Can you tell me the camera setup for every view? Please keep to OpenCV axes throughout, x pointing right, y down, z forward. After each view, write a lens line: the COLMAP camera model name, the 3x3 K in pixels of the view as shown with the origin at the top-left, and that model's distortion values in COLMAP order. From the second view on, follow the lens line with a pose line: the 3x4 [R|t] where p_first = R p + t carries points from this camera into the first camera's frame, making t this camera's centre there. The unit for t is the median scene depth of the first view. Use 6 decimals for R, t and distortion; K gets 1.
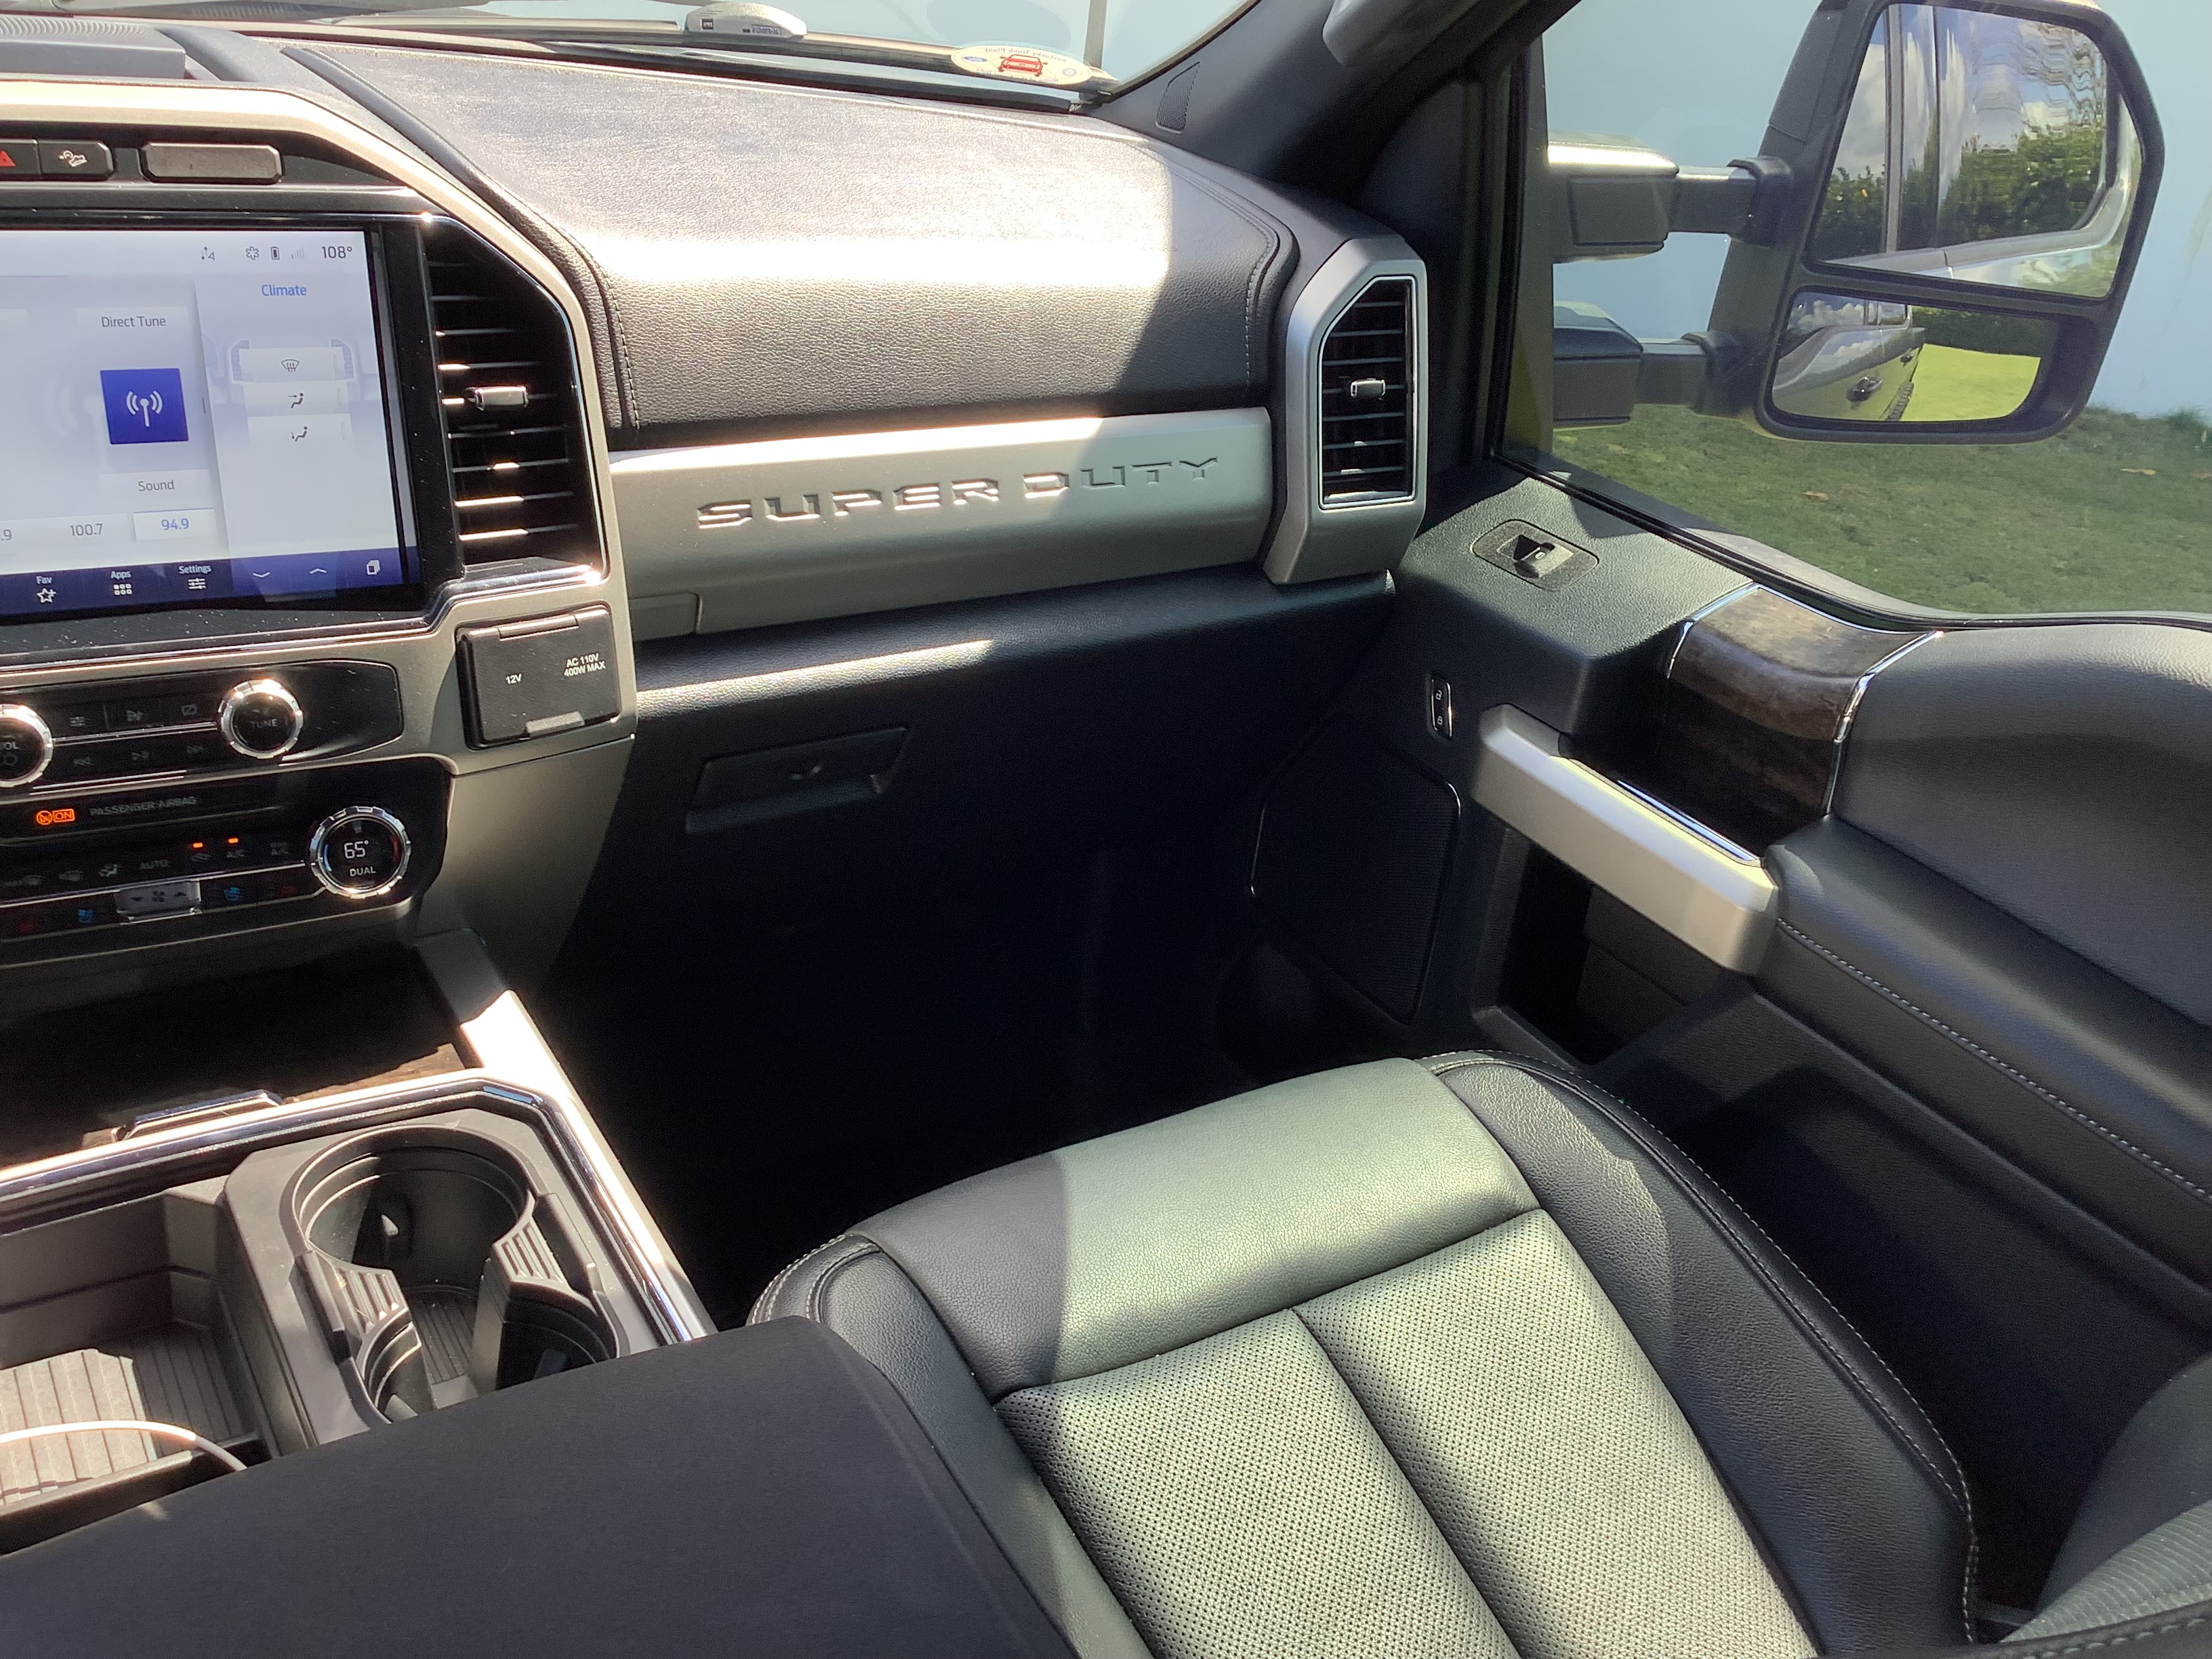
lens RADIAL K [[1997.0, 0, 1106.4], [0, 1997.0, 838.9], [0, 0, 1]] dist [0.132331, -0.237134]
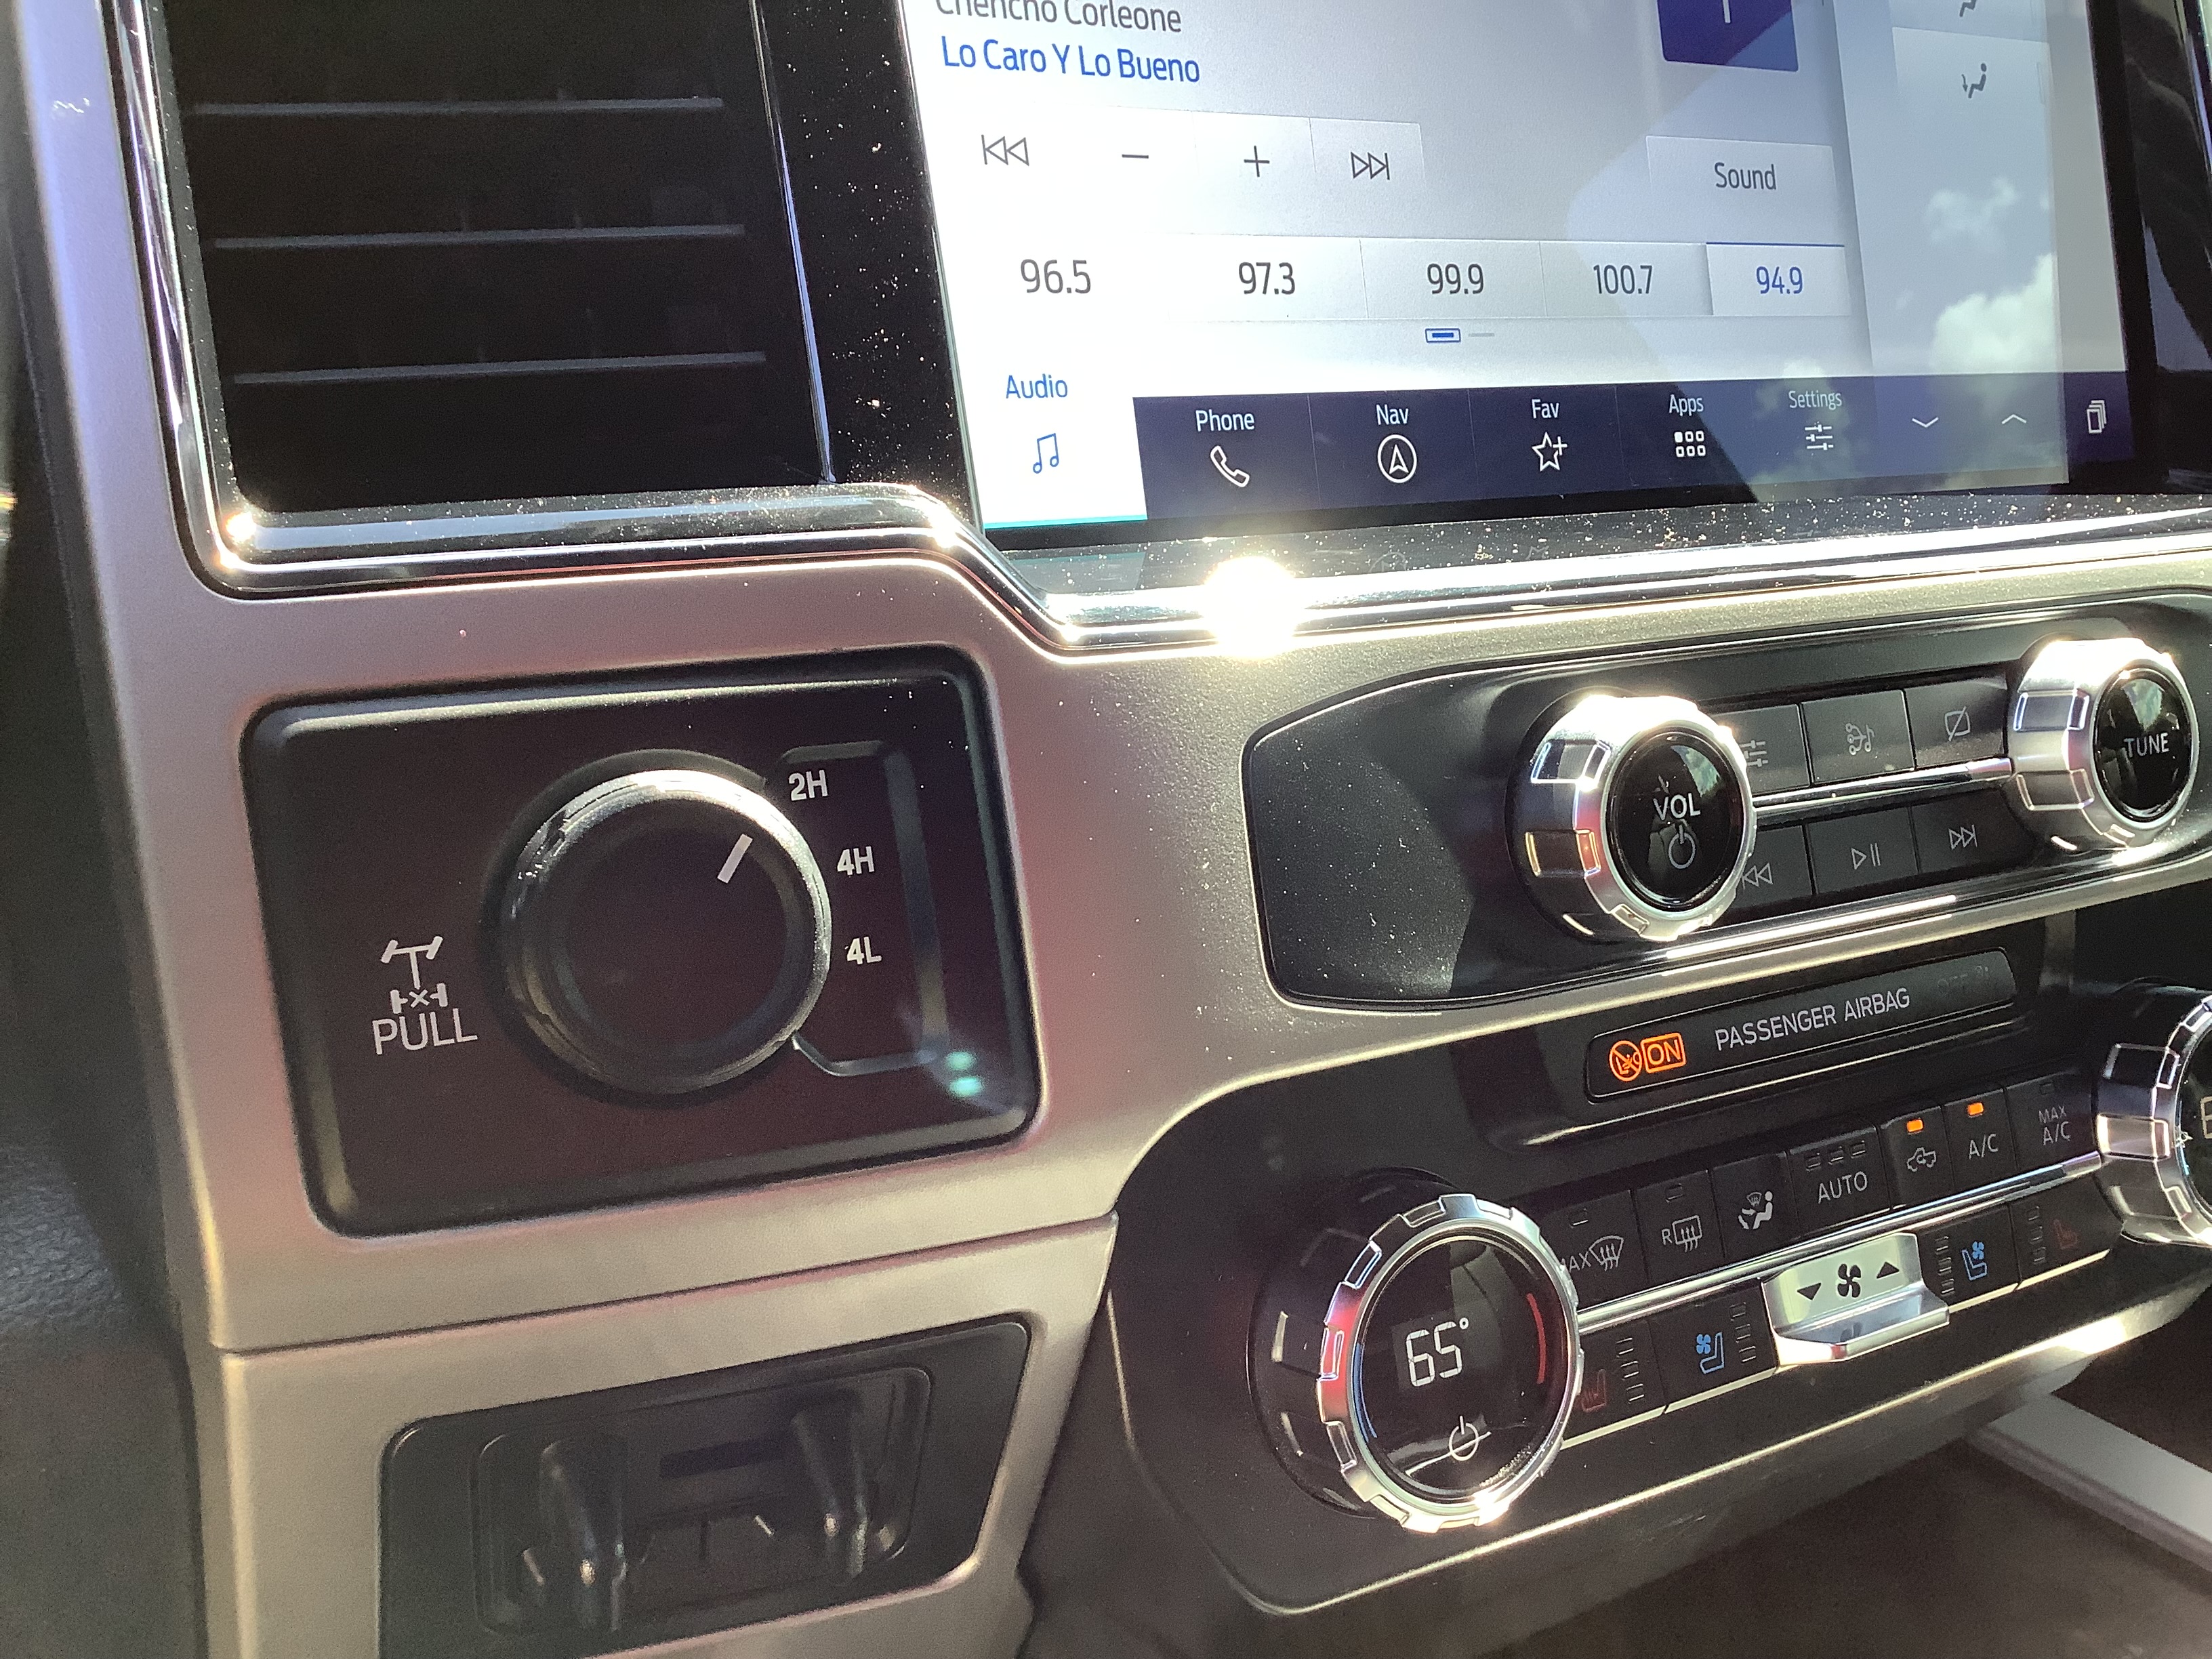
lens RADIAL K [[1982.0, 0, 1122.2], [0, 1982.0, 840.9], [0, 0, 1]] dist [0.115002, -0.211691]
pose [[0.992865, -0.109452, -0.047312, -0.556289], [0.096405, 0.970340, -0.221691, 0.019297], [0.070174, 0.215548, 0.973969, 0.623806]]
